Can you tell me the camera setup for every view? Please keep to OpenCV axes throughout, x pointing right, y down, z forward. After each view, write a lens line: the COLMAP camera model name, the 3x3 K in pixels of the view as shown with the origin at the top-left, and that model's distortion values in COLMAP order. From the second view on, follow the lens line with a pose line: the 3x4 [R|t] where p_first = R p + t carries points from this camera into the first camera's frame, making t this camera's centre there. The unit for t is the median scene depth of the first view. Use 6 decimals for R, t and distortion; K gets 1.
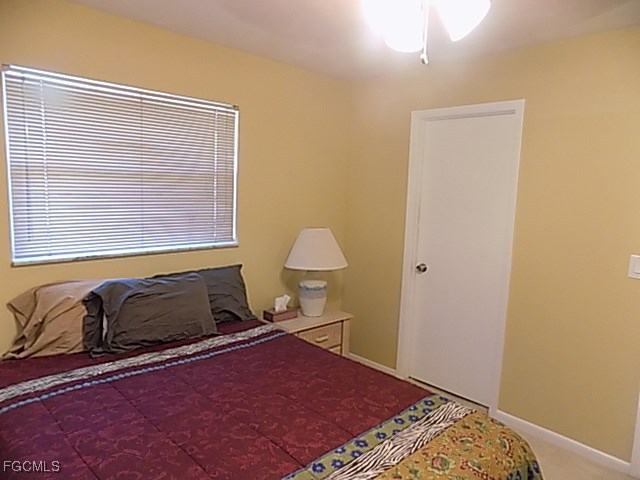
lens RADIAL K [[428.1, 0, 321.8], [0, 428.1, 239.0], [0, 0, 1]] dist [-0.075784, 0.067520]
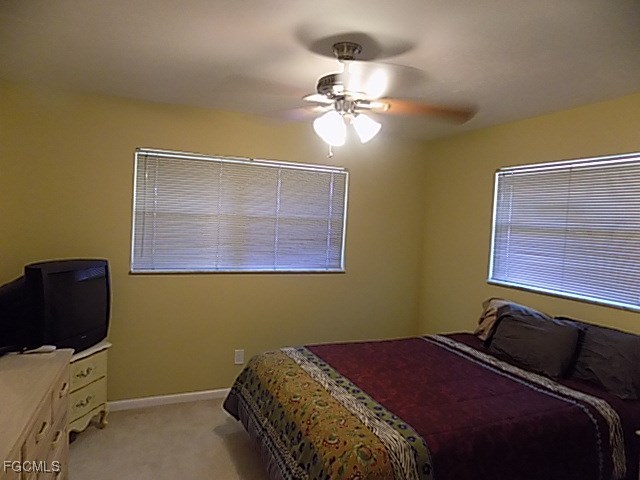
lens RADIAL K [[428.1, 0, 320.7], [0, 428.1, 241.1], [0, 0, 1]] dist [-0.075784, 0.067520]
pose [[-0.324875, -0.001820, -0.945755, 1.034845], [-0.175986, 0.982649, 0.058561, -0.077588], [0.929239, 0.185465, -0.319558, 0.824900]]
